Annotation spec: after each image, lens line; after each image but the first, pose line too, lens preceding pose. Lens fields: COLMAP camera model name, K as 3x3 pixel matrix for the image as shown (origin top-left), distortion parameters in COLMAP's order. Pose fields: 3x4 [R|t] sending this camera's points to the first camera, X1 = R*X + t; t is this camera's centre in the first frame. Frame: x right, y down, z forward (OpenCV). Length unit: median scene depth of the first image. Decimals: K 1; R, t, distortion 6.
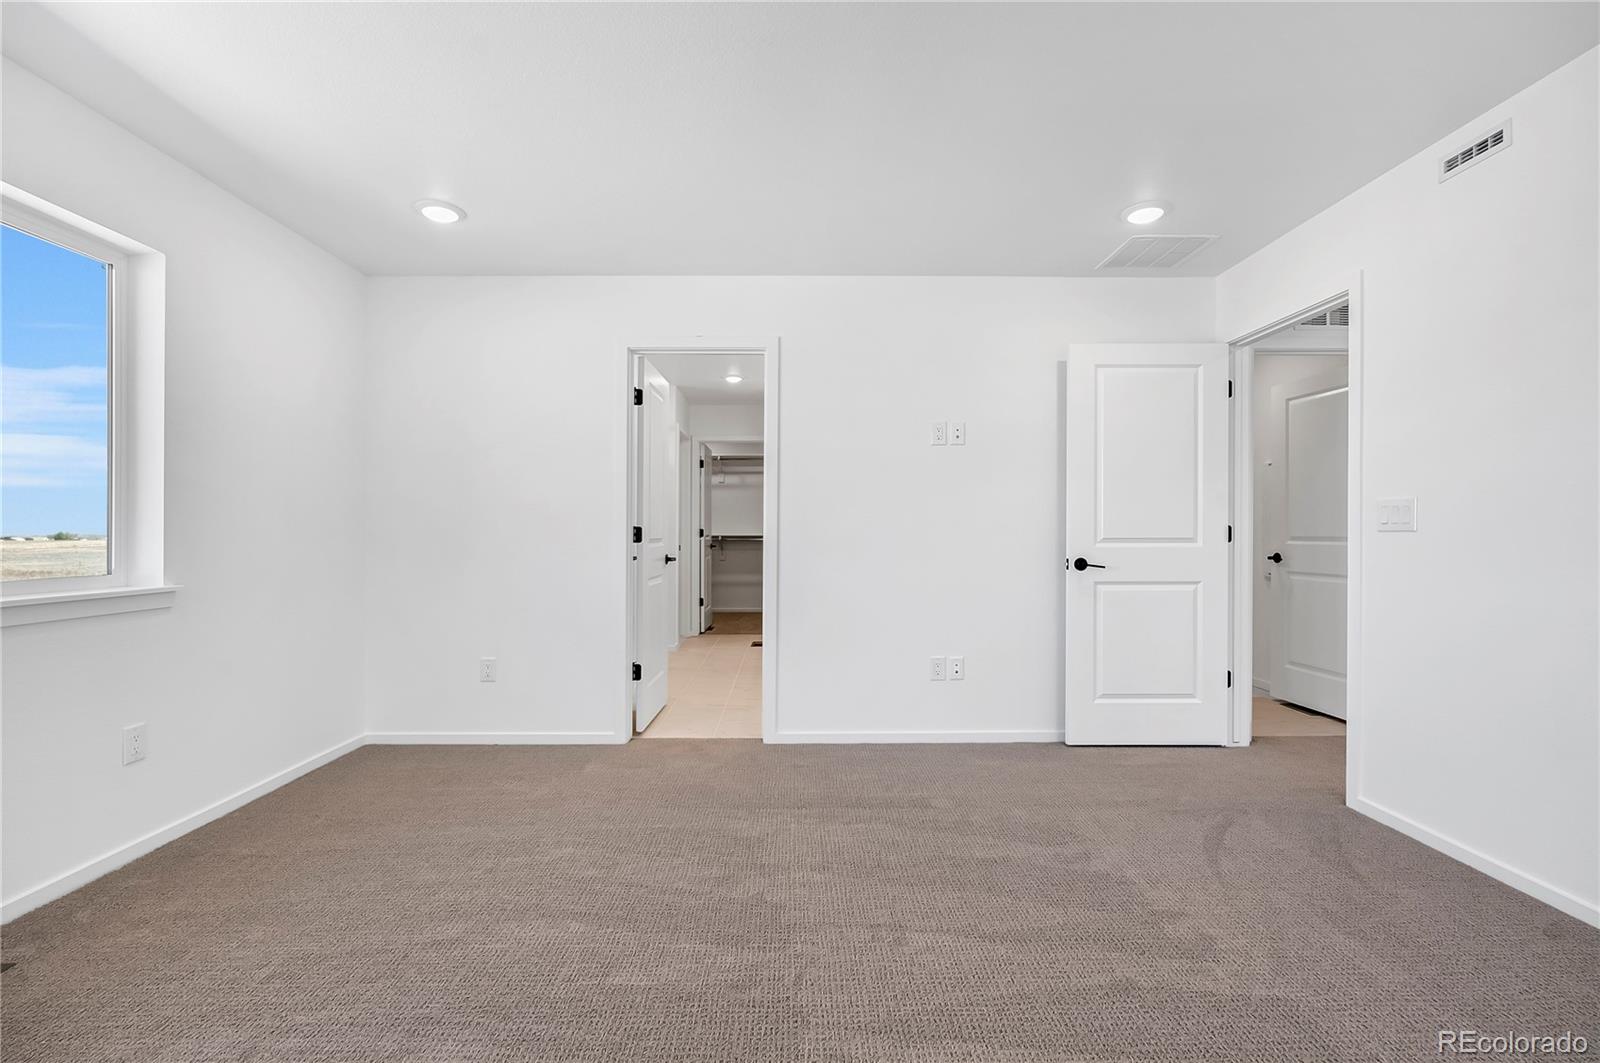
lens RADIAL K [[687.9, 0, 790.4], [0, 687.9, 533.6], [0, 0, 1]] dist [-0.003310, -0.000291]
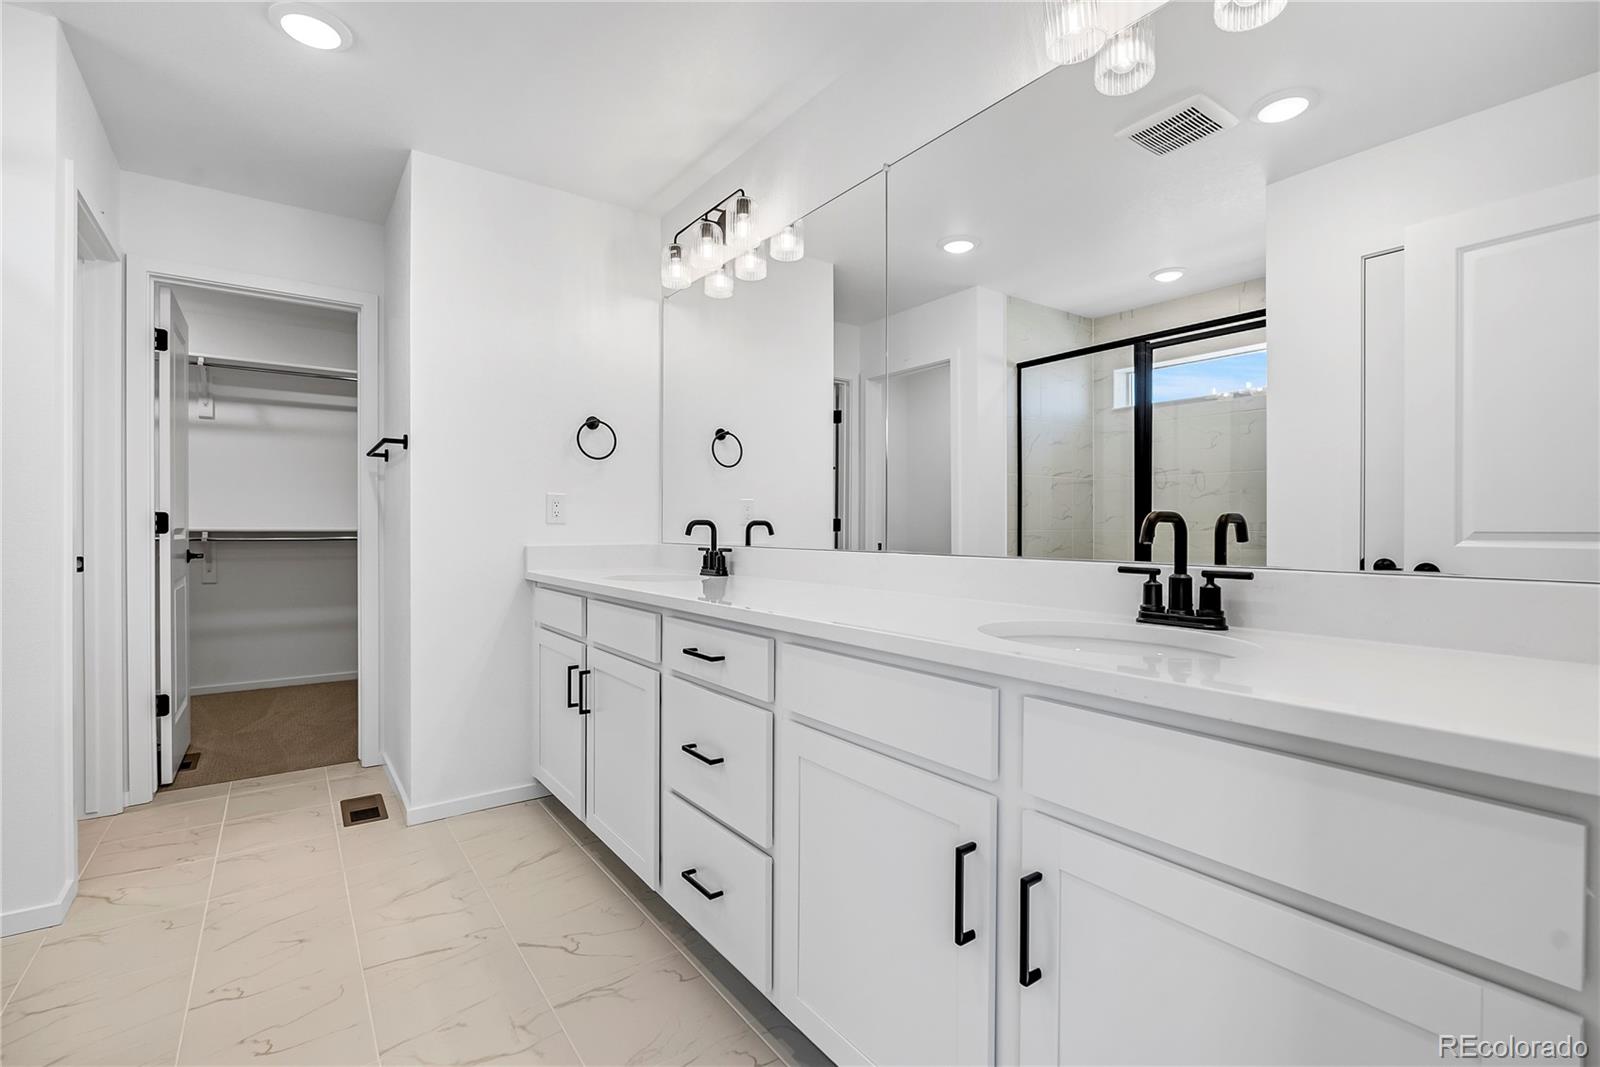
lens RADIAL K [[718.2, 0, 796.9], [0, 718.2, 534.5], [0, 0, 1]] dist [-0.002370, -0.000377]
pose [[0.817874, -0.004259, 0.575381, -0.158490], [-0.000193, 0.999971, 0.007675, 0.004924], [-0.575397, -0.006388, 0.817849, 1.074319]]
